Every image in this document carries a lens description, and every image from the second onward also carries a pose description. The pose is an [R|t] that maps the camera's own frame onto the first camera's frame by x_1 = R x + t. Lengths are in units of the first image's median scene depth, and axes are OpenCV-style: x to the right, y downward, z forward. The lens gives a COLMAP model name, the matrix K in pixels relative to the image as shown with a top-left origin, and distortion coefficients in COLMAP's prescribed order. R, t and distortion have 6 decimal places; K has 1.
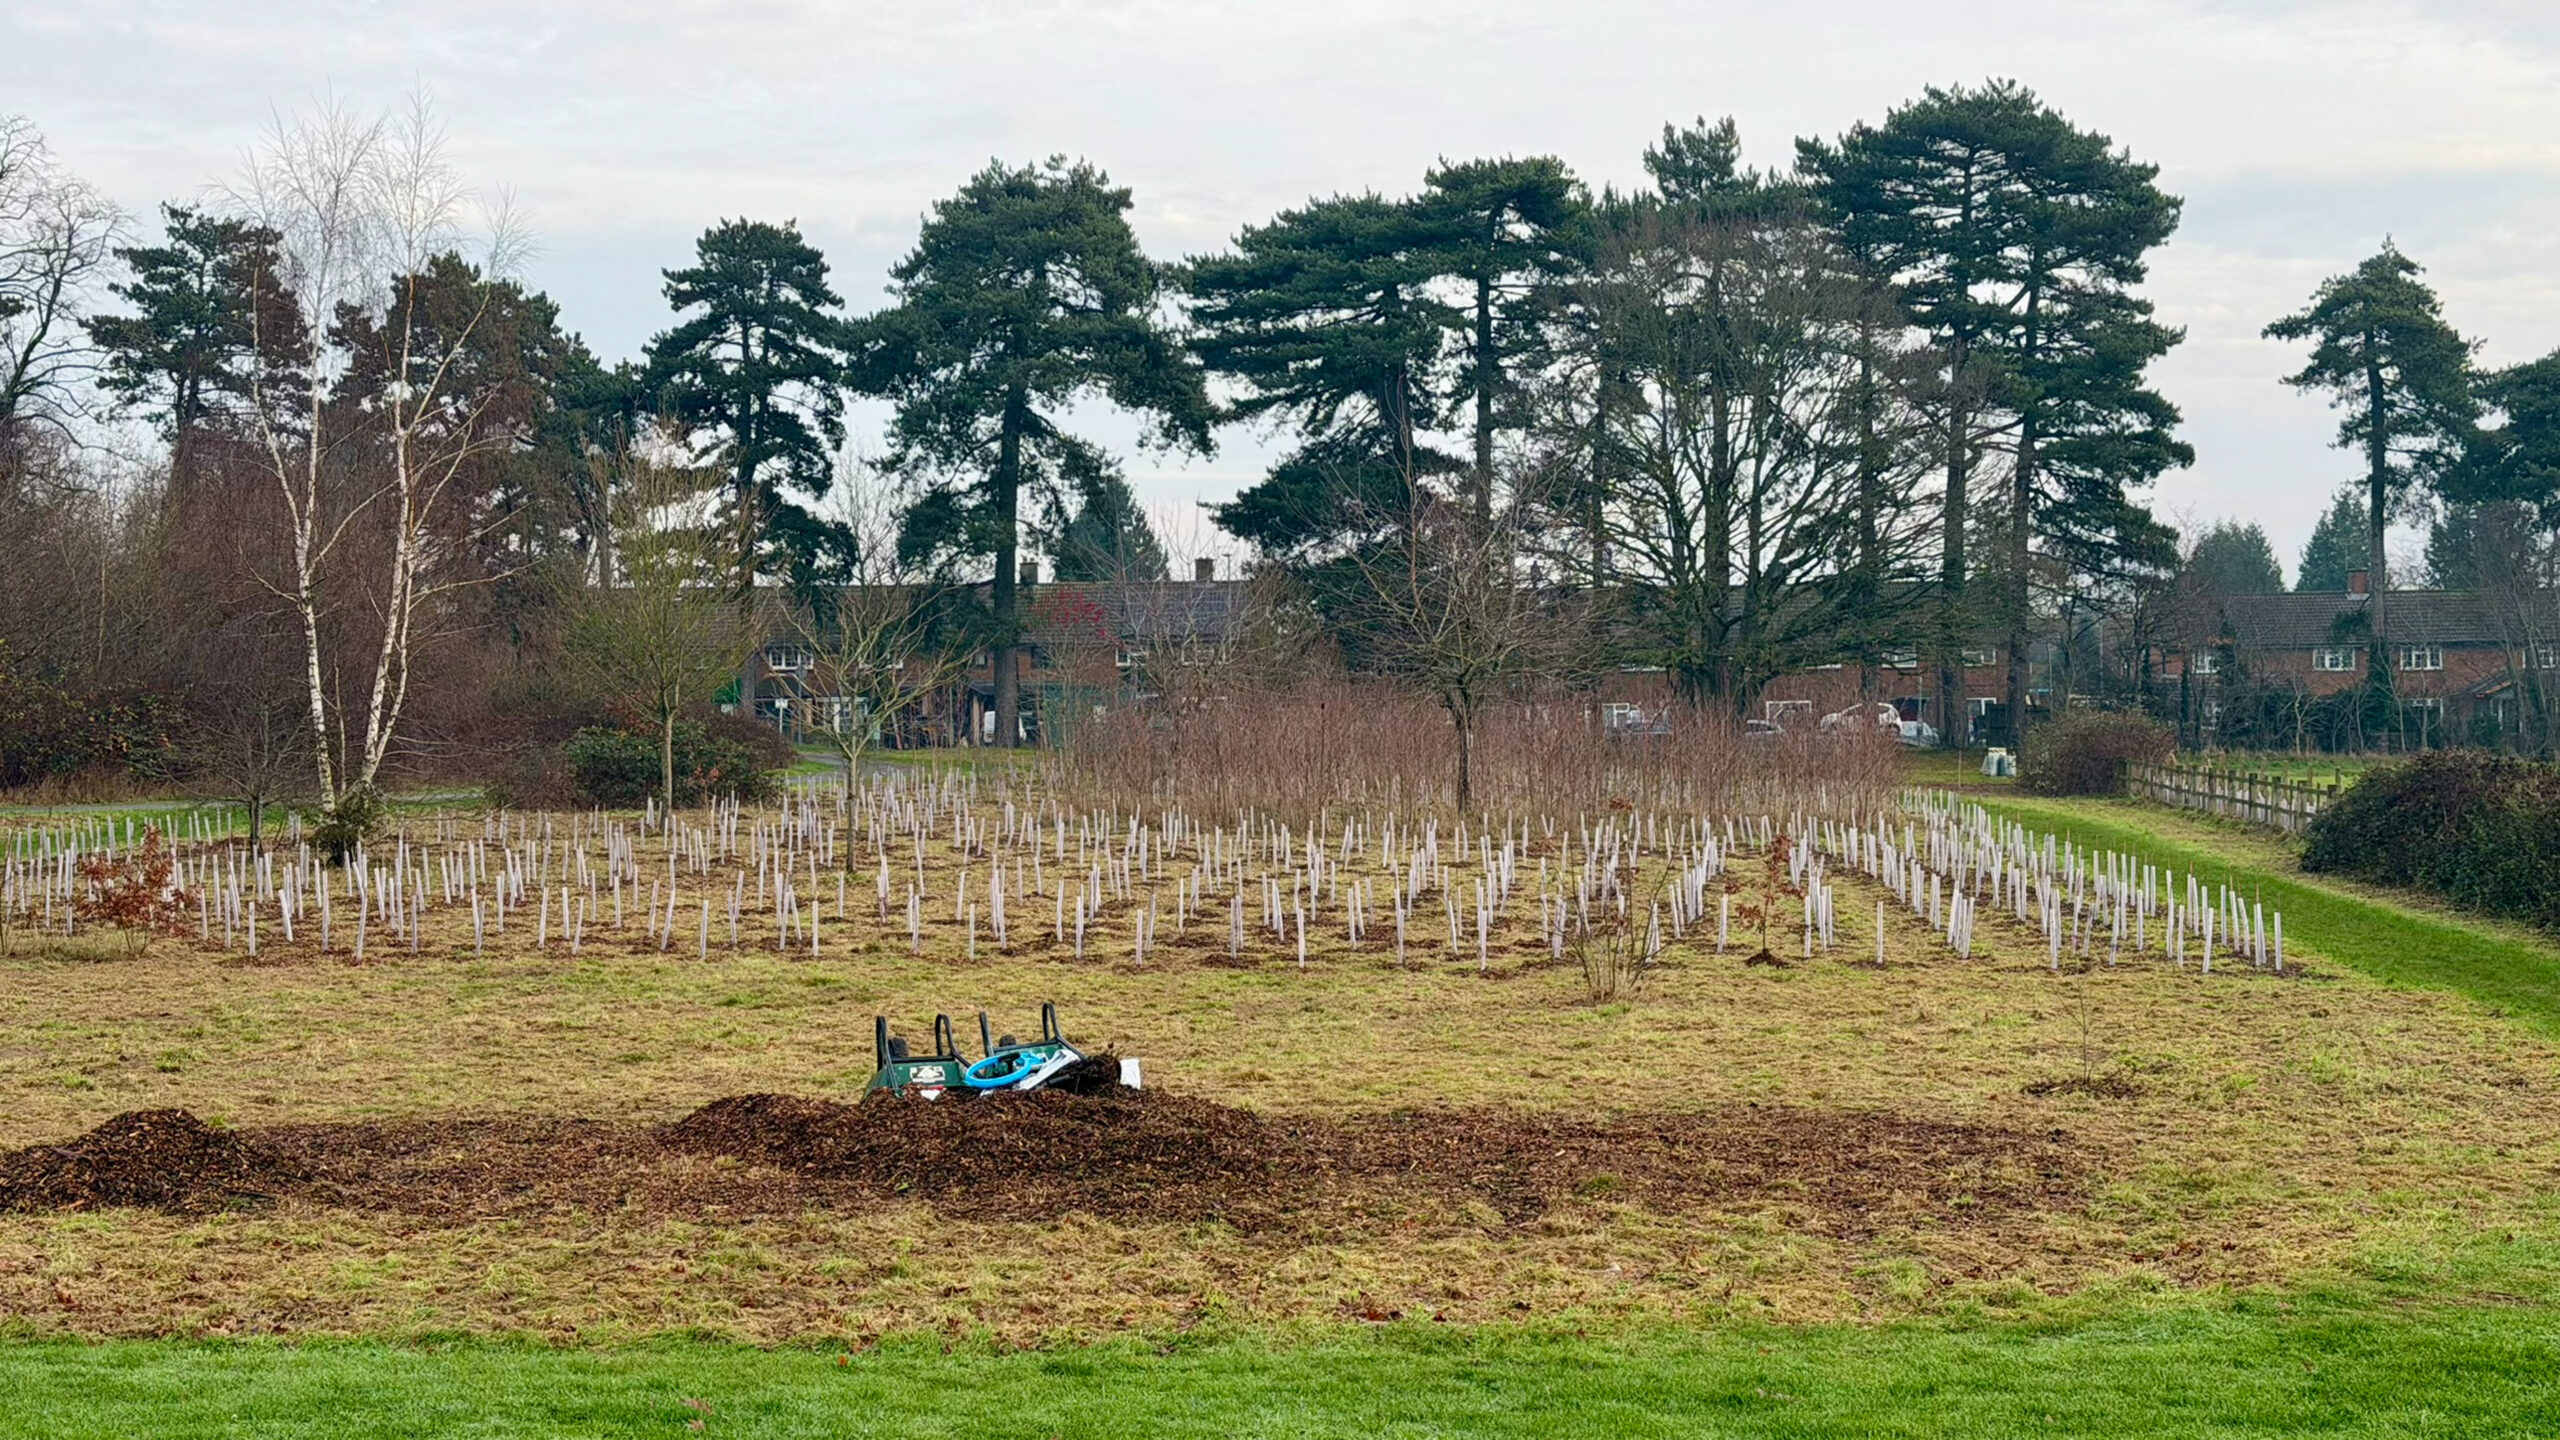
lens RADIAL K [[3533.4, 0, 1258.7], [0, 3533.4, 735.1], [0, 0, 1]] dist [0.125797, 0.000000]
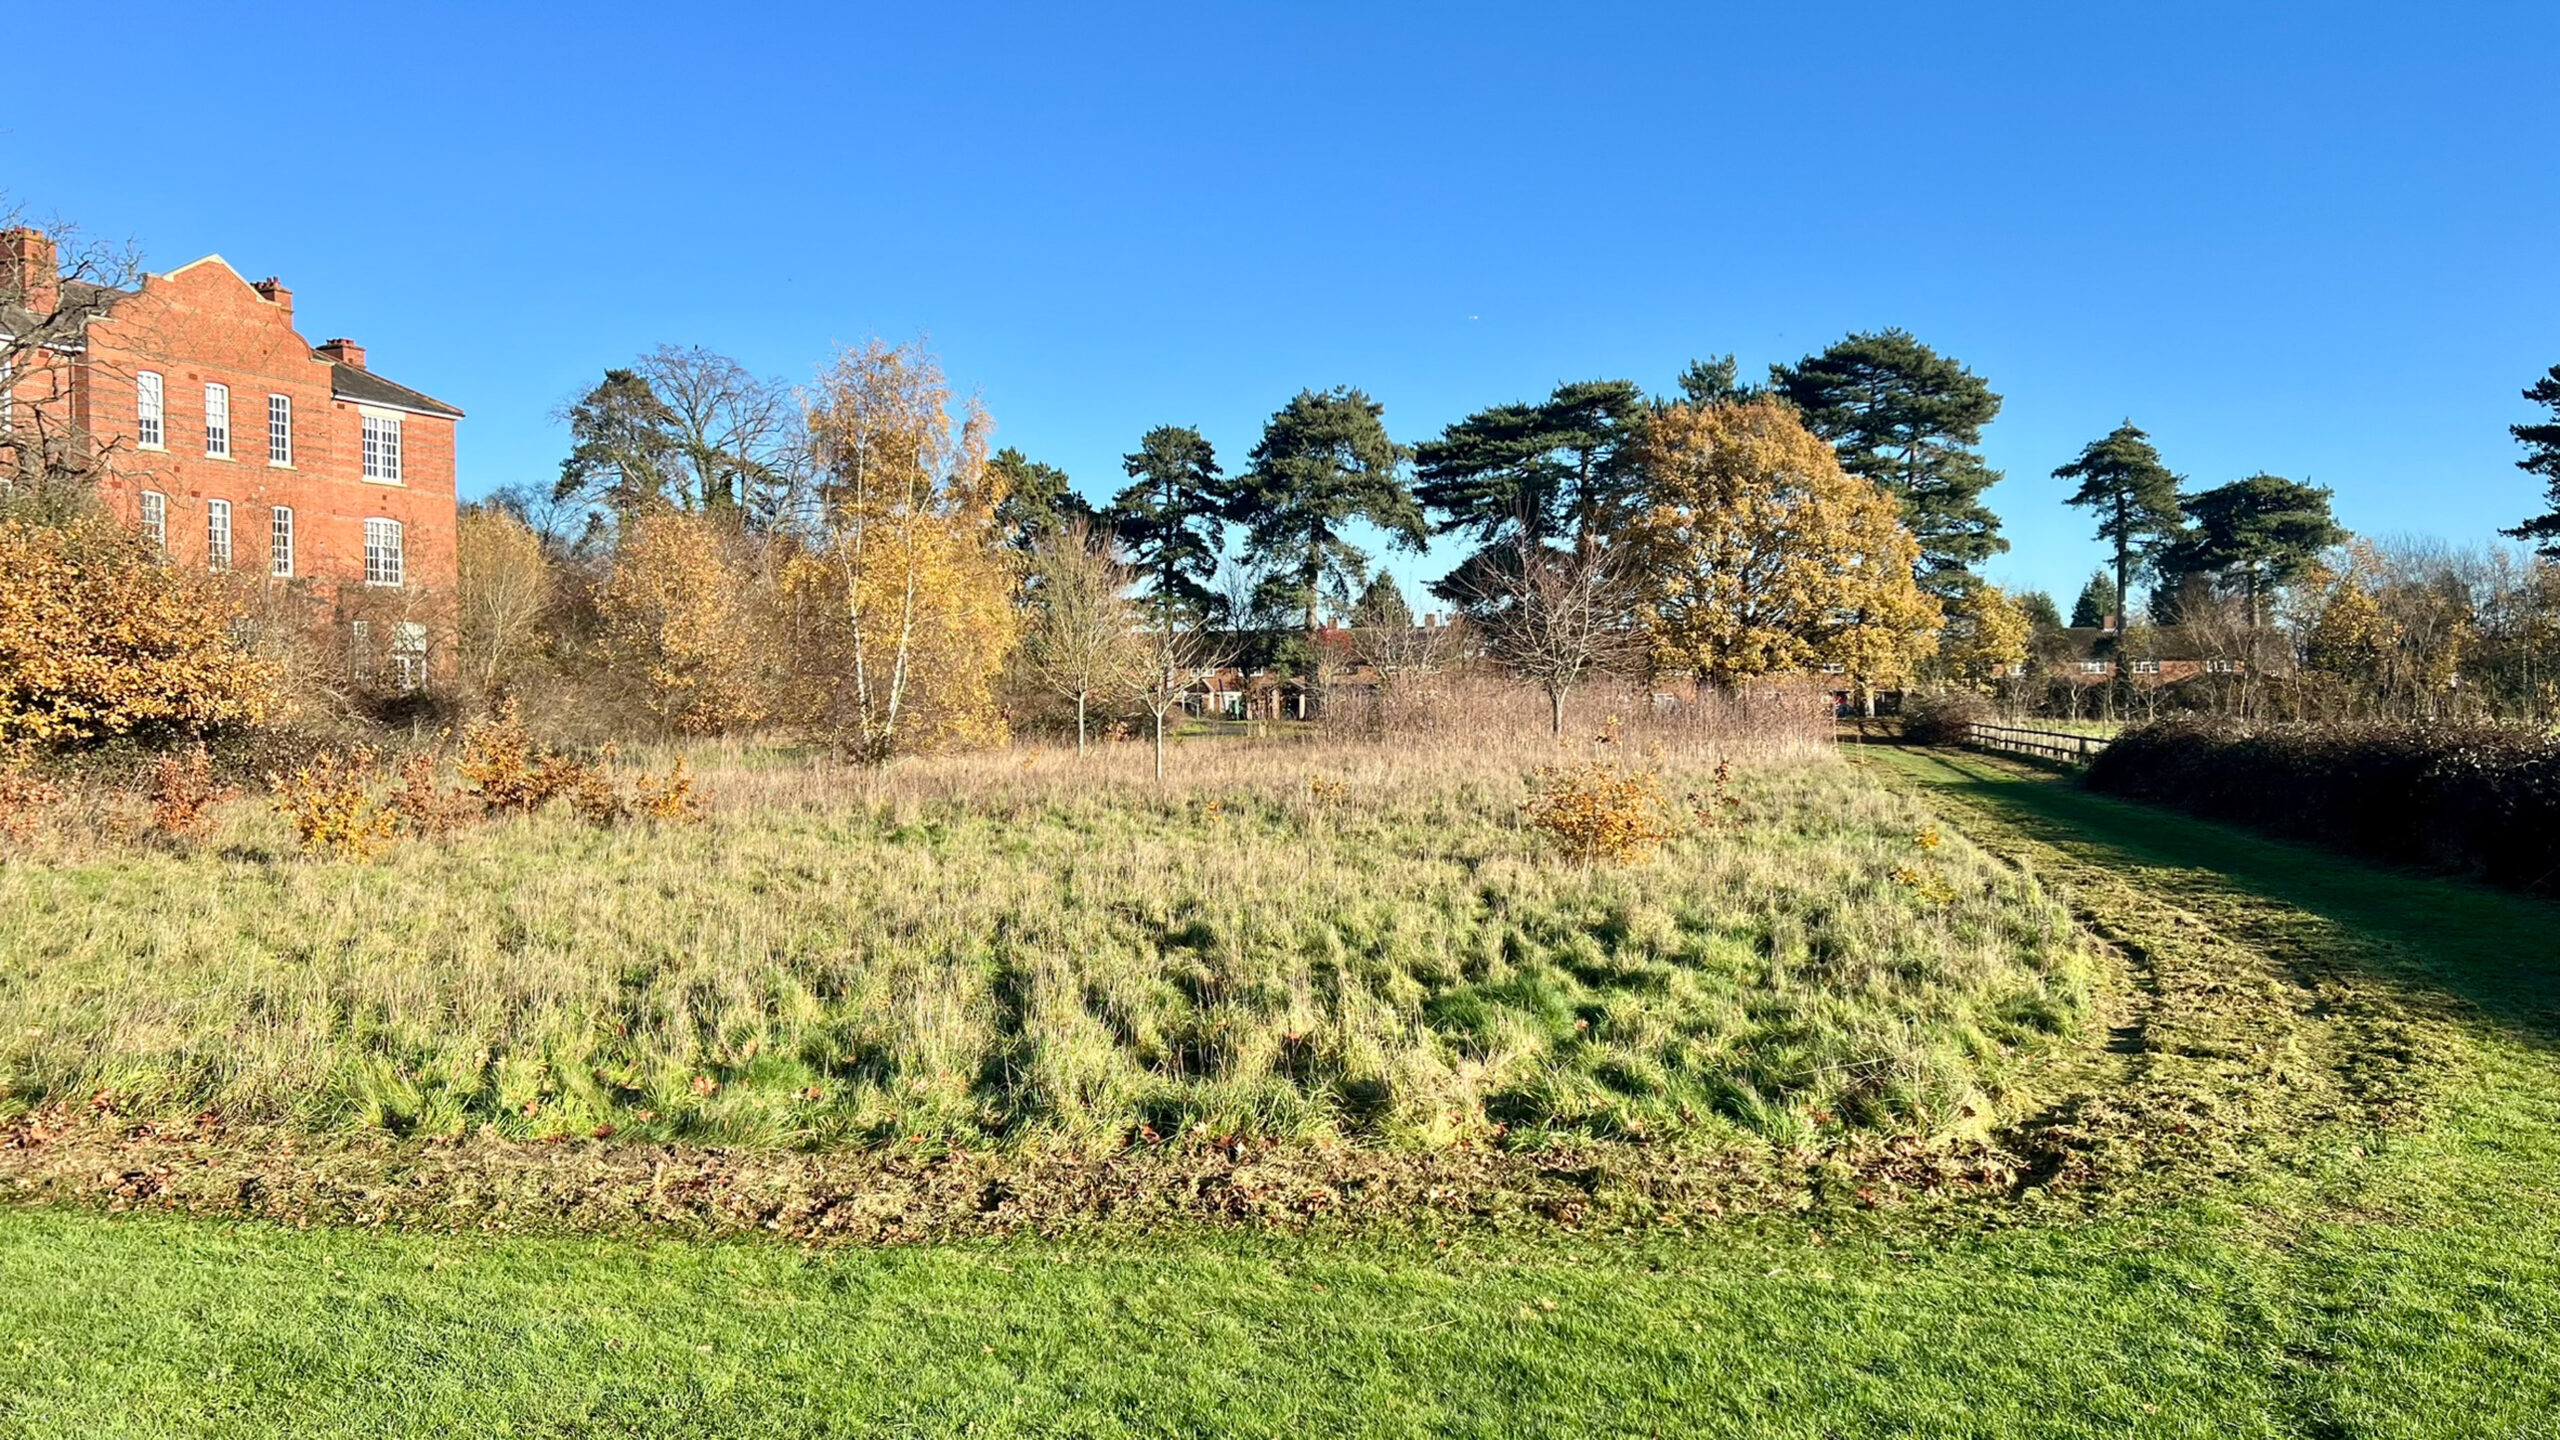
lens RADIAL K [[1886.4, 0, 1271.6], [0, 1886.4, 722.9], [0, 0, 1]] dist [0.079950, -0.039969]
pose [[0.993331, -0.001106, -0.115291, 0.017653], [0.002157, 0.999957, 0.008987, -0.003050], [0.115276, -0.009176, 0.993291, 0.053677]]
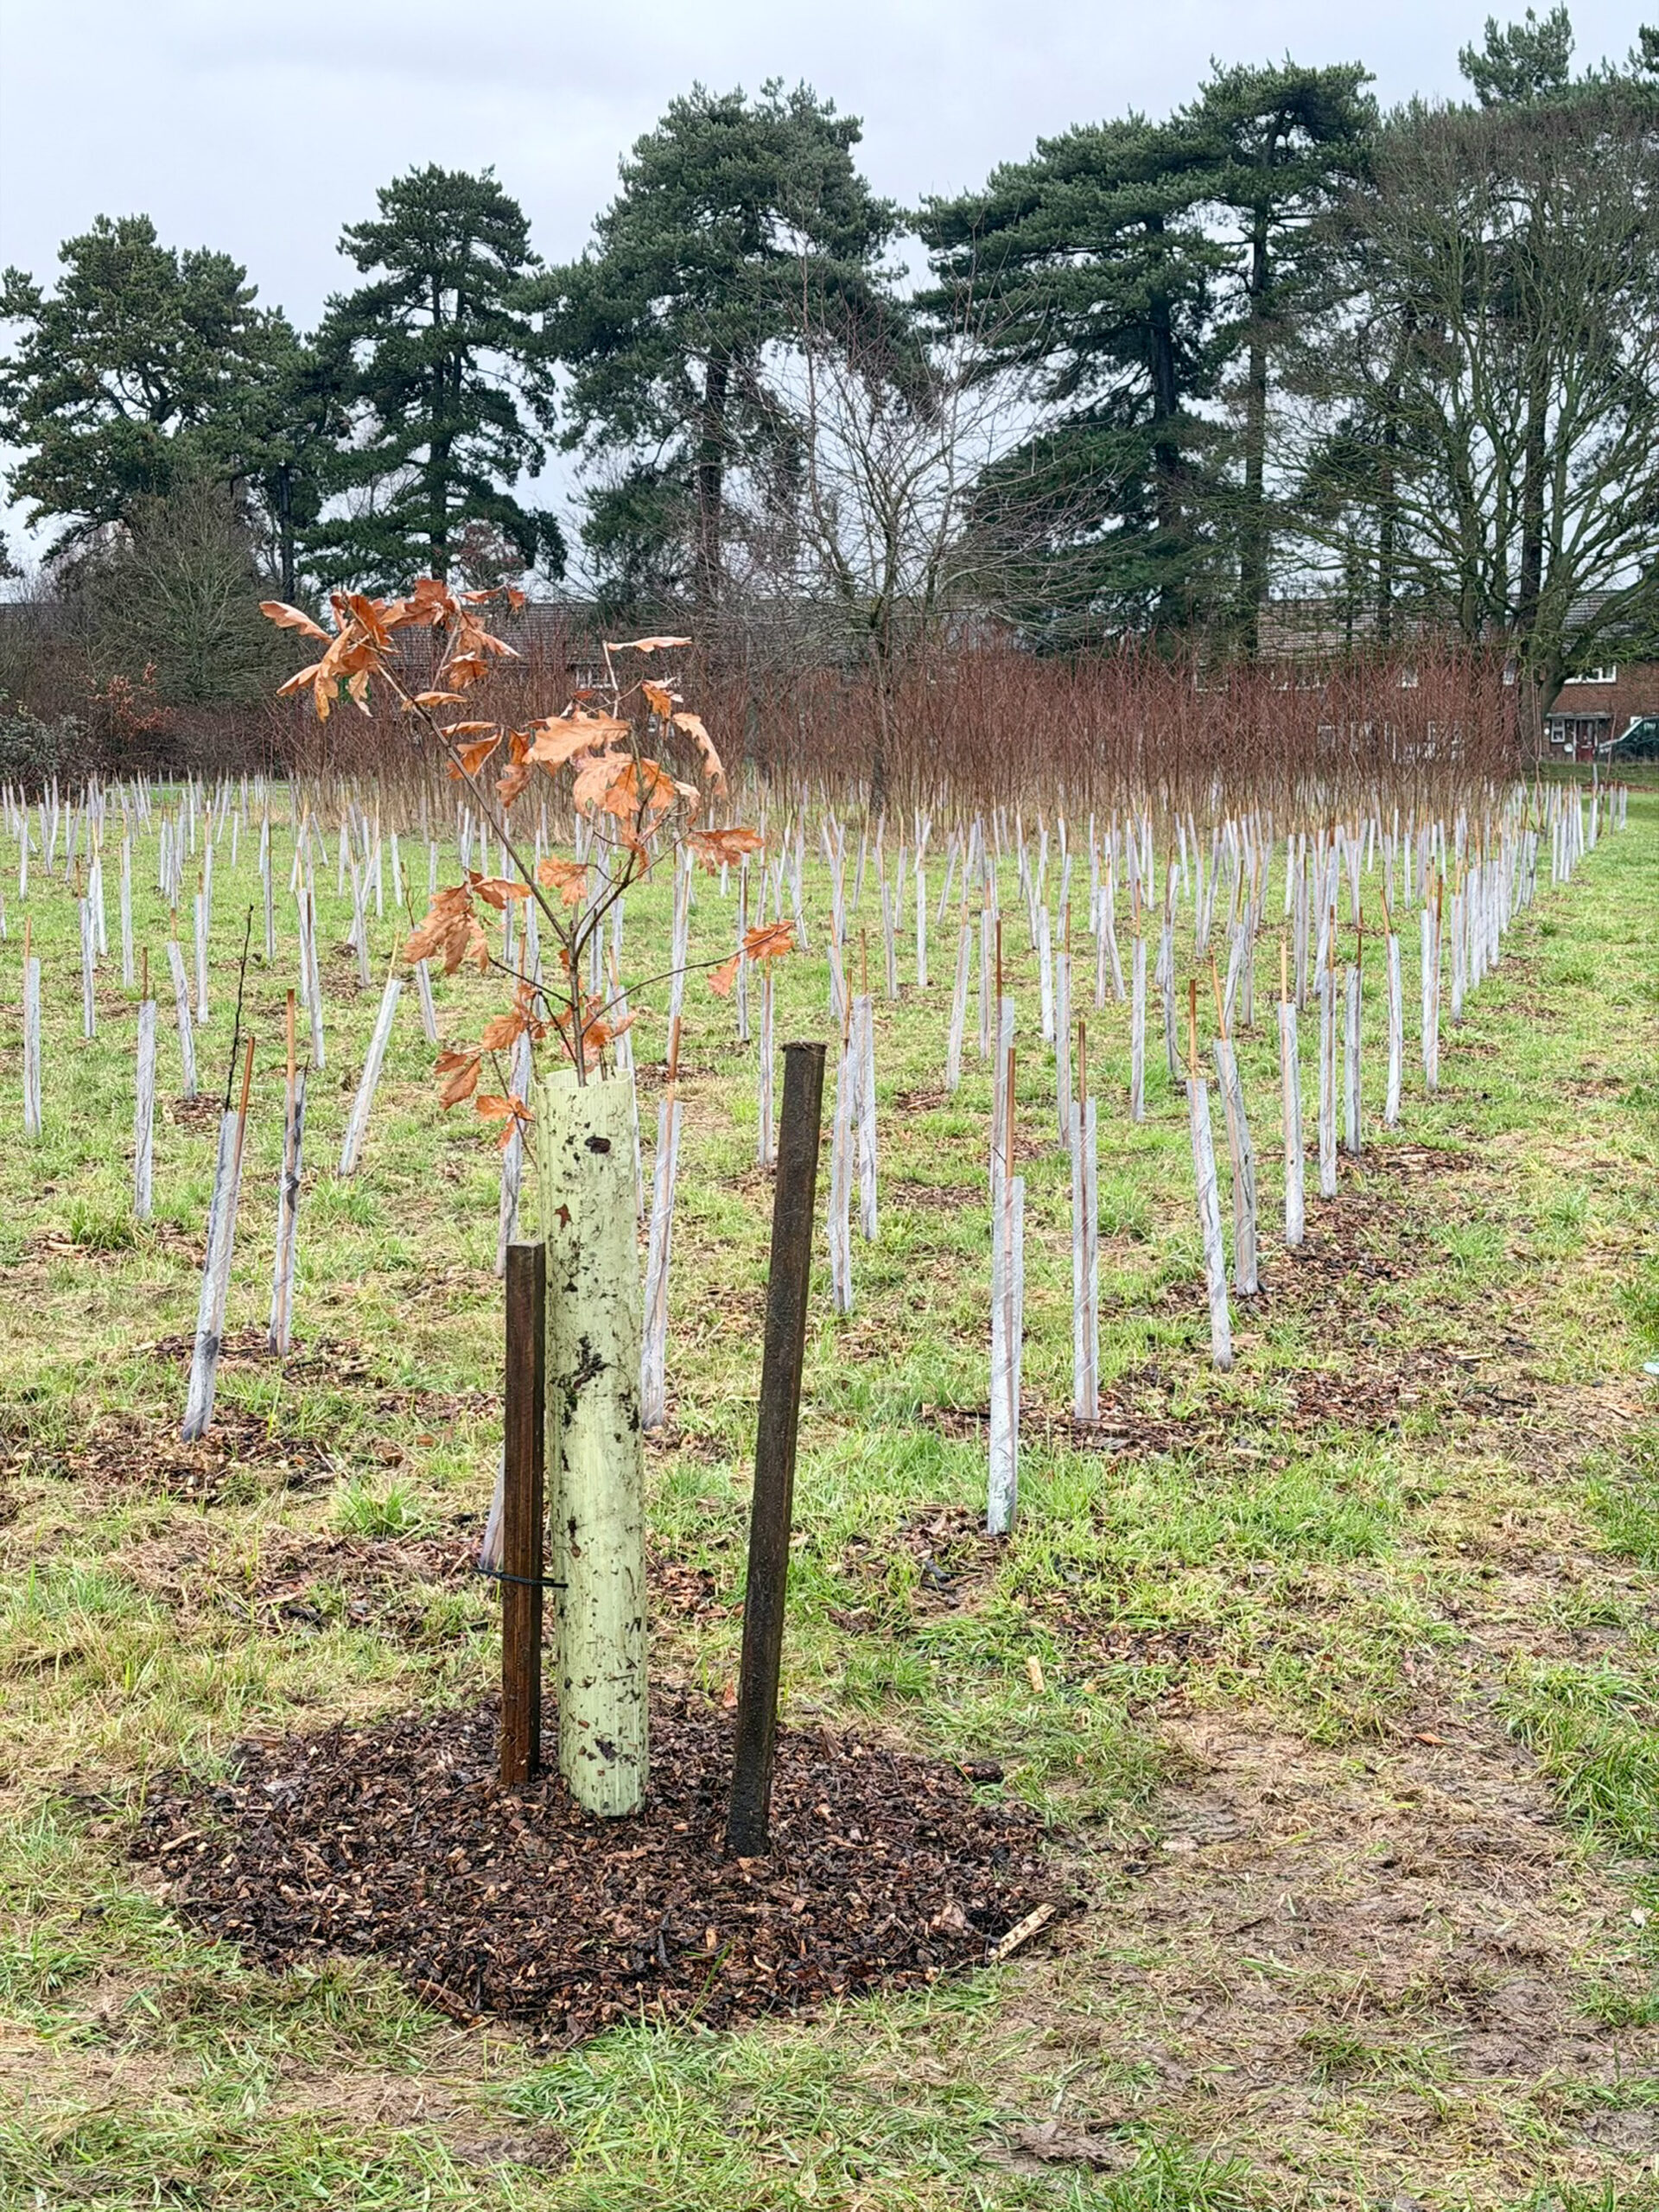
lens RADIAL K [[3080.1, 0, 838.9], [0, 3080.1, 1114.5], [0, 0, 1]] dist [0.099009, 0.000000]
pose [[0.989894, 0.017080, -0.140779, 0.071343], [-0.001238, 0.993724, 0.111855, 0.004759], [0.141806, -0.110550, 0.983702, 0.214969]]
